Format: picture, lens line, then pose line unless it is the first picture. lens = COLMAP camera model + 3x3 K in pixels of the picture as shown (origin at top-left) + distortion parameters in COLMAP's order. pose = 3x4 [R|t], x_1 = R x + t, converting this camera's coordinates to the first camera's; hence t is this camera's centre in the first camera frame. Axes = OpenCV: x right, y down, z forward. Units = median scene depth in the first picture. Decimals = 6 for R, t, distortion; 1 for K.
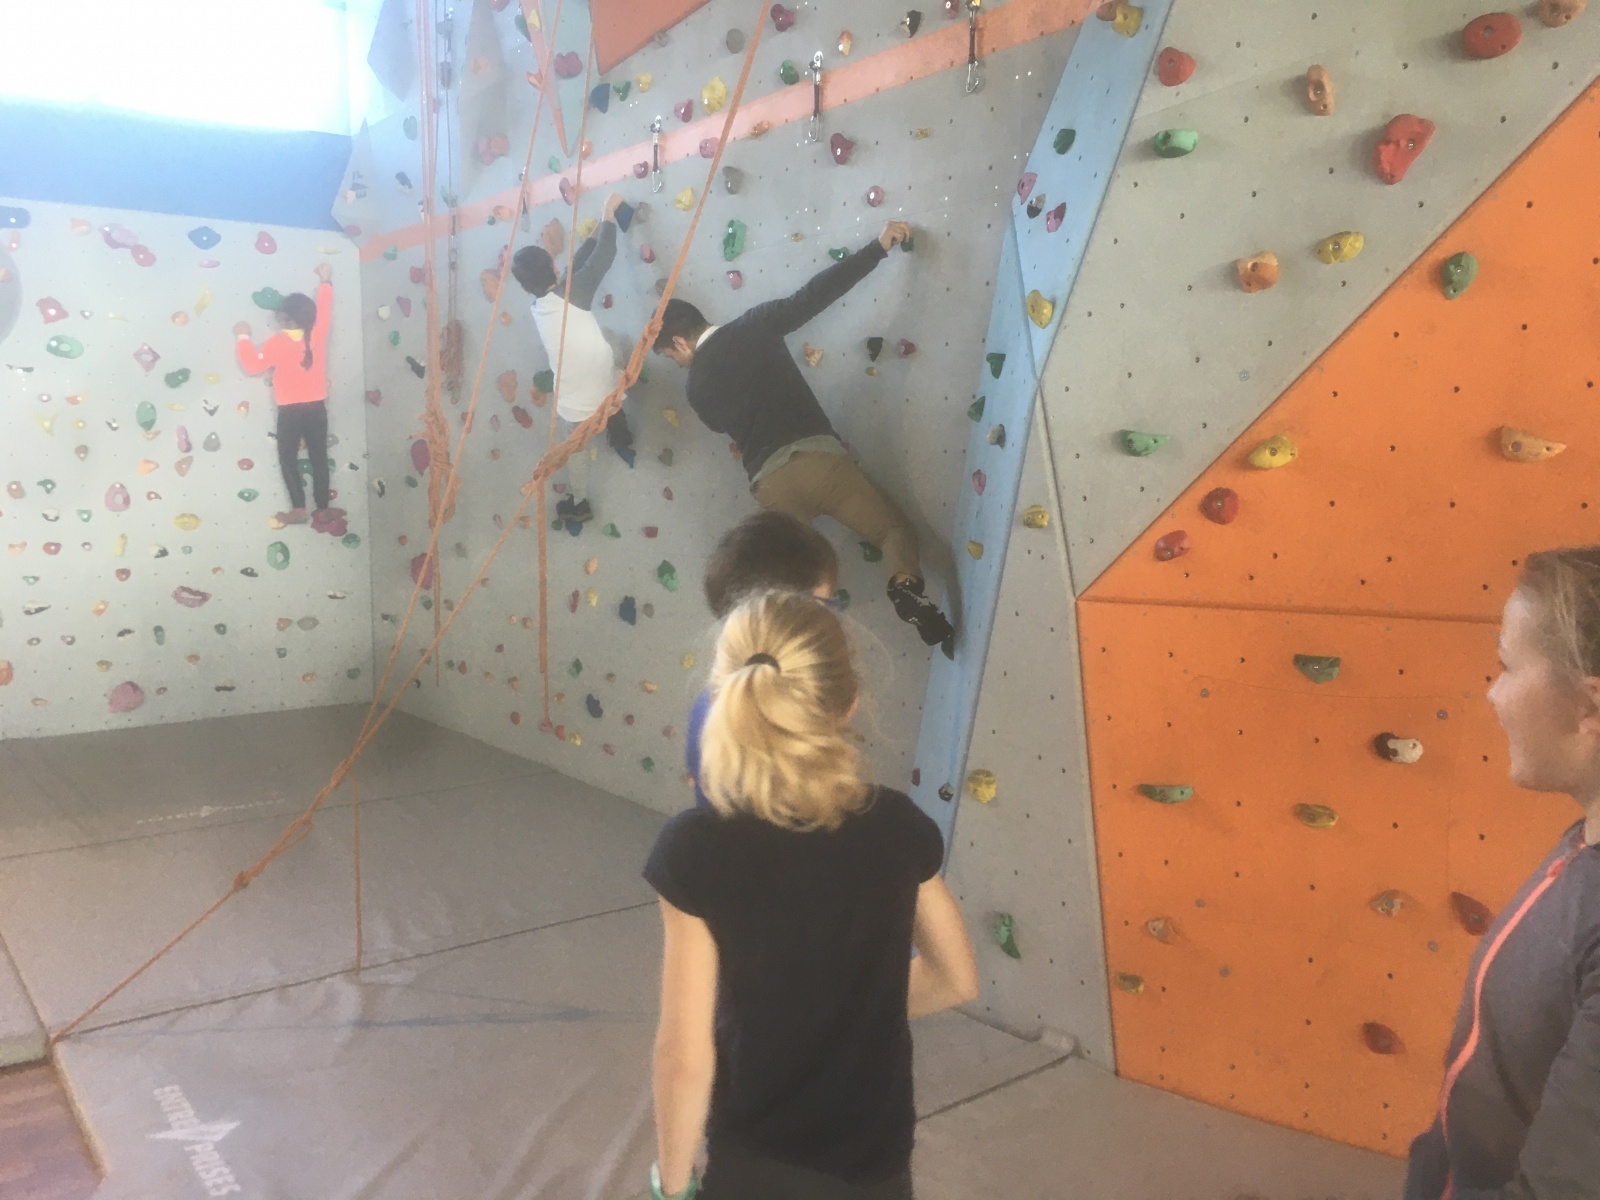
lens RADIAL K [[1375.6, 0, 796.0], [0, 1375.6, 596.4], [0, 0, 1]] dist [0.082466, -0.102254]
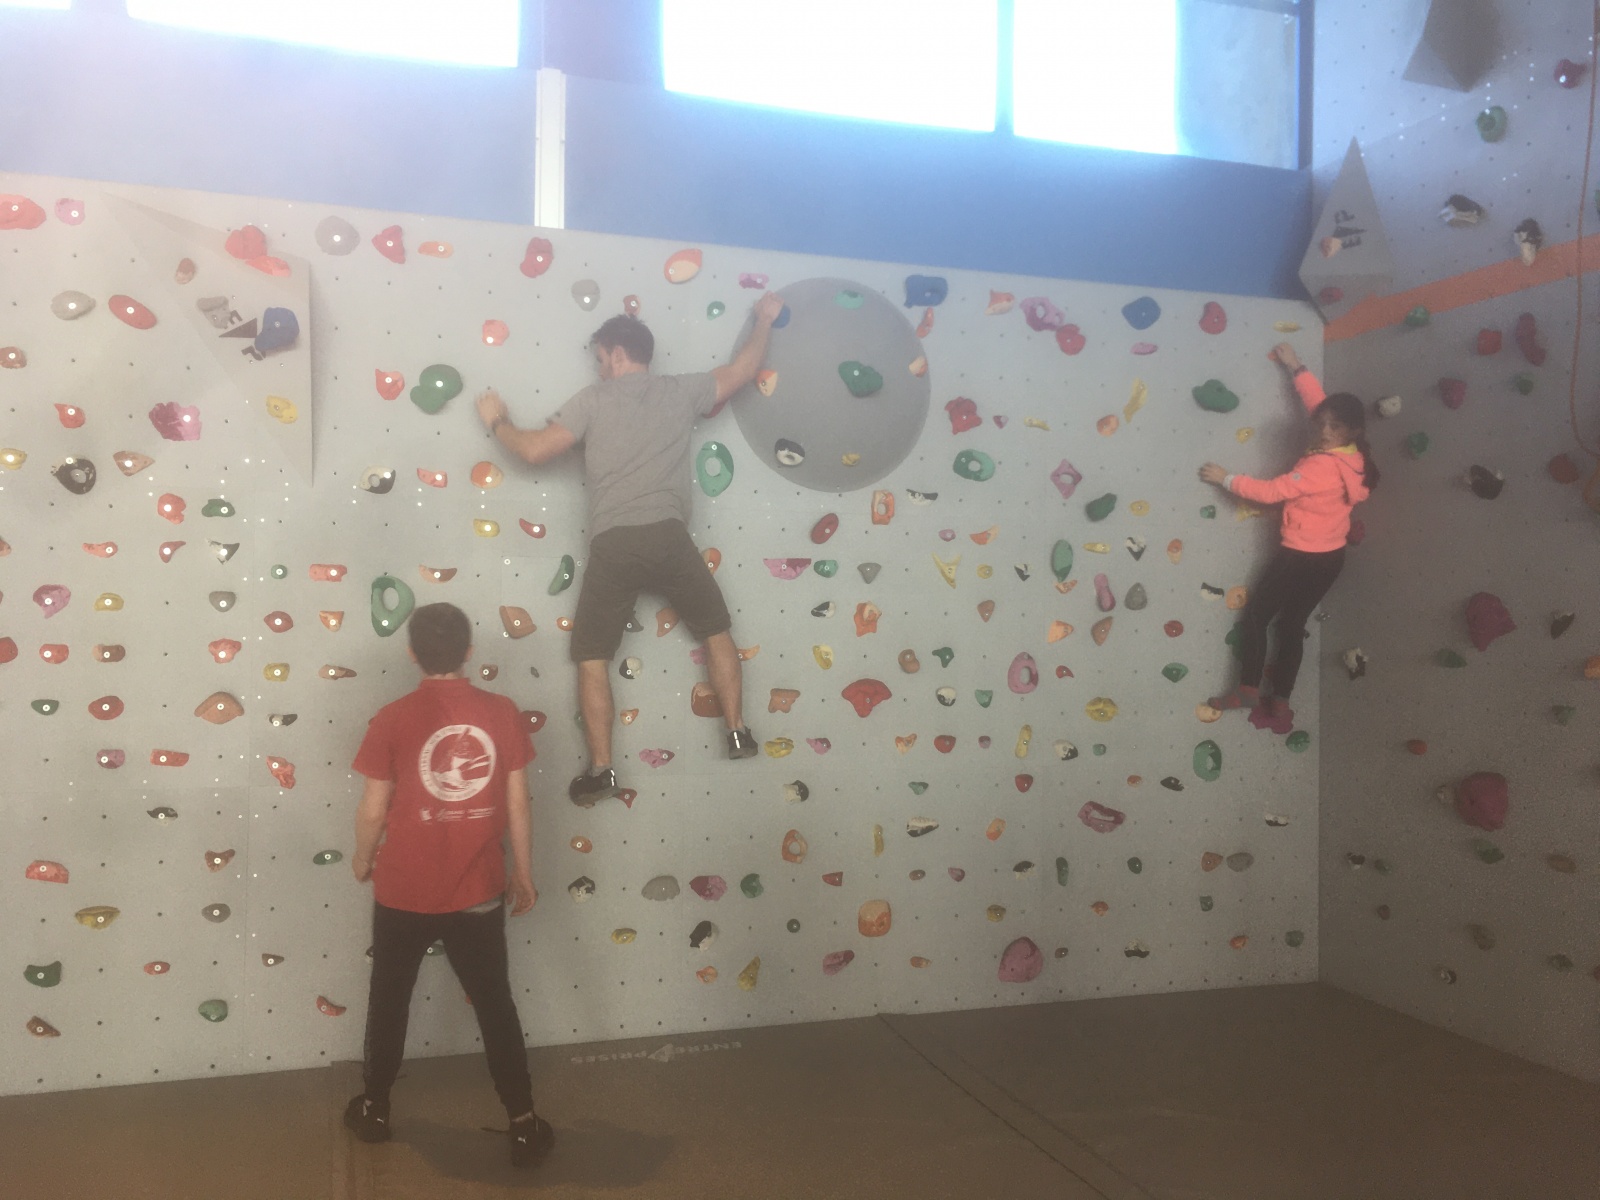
lens RADIAL K [[1375.8, 0, 800.0], [0, 1375.8, 600.0], [0, 0, 1]] dist [0.073464, -0.089622]
pose [[0.946477, 0.008343, -0.322663, -0.496035], [-0.044048, 0.993652, -0.103515, -0.041165], [0.319751, 0.112187, 0.940837, 0.402546]]
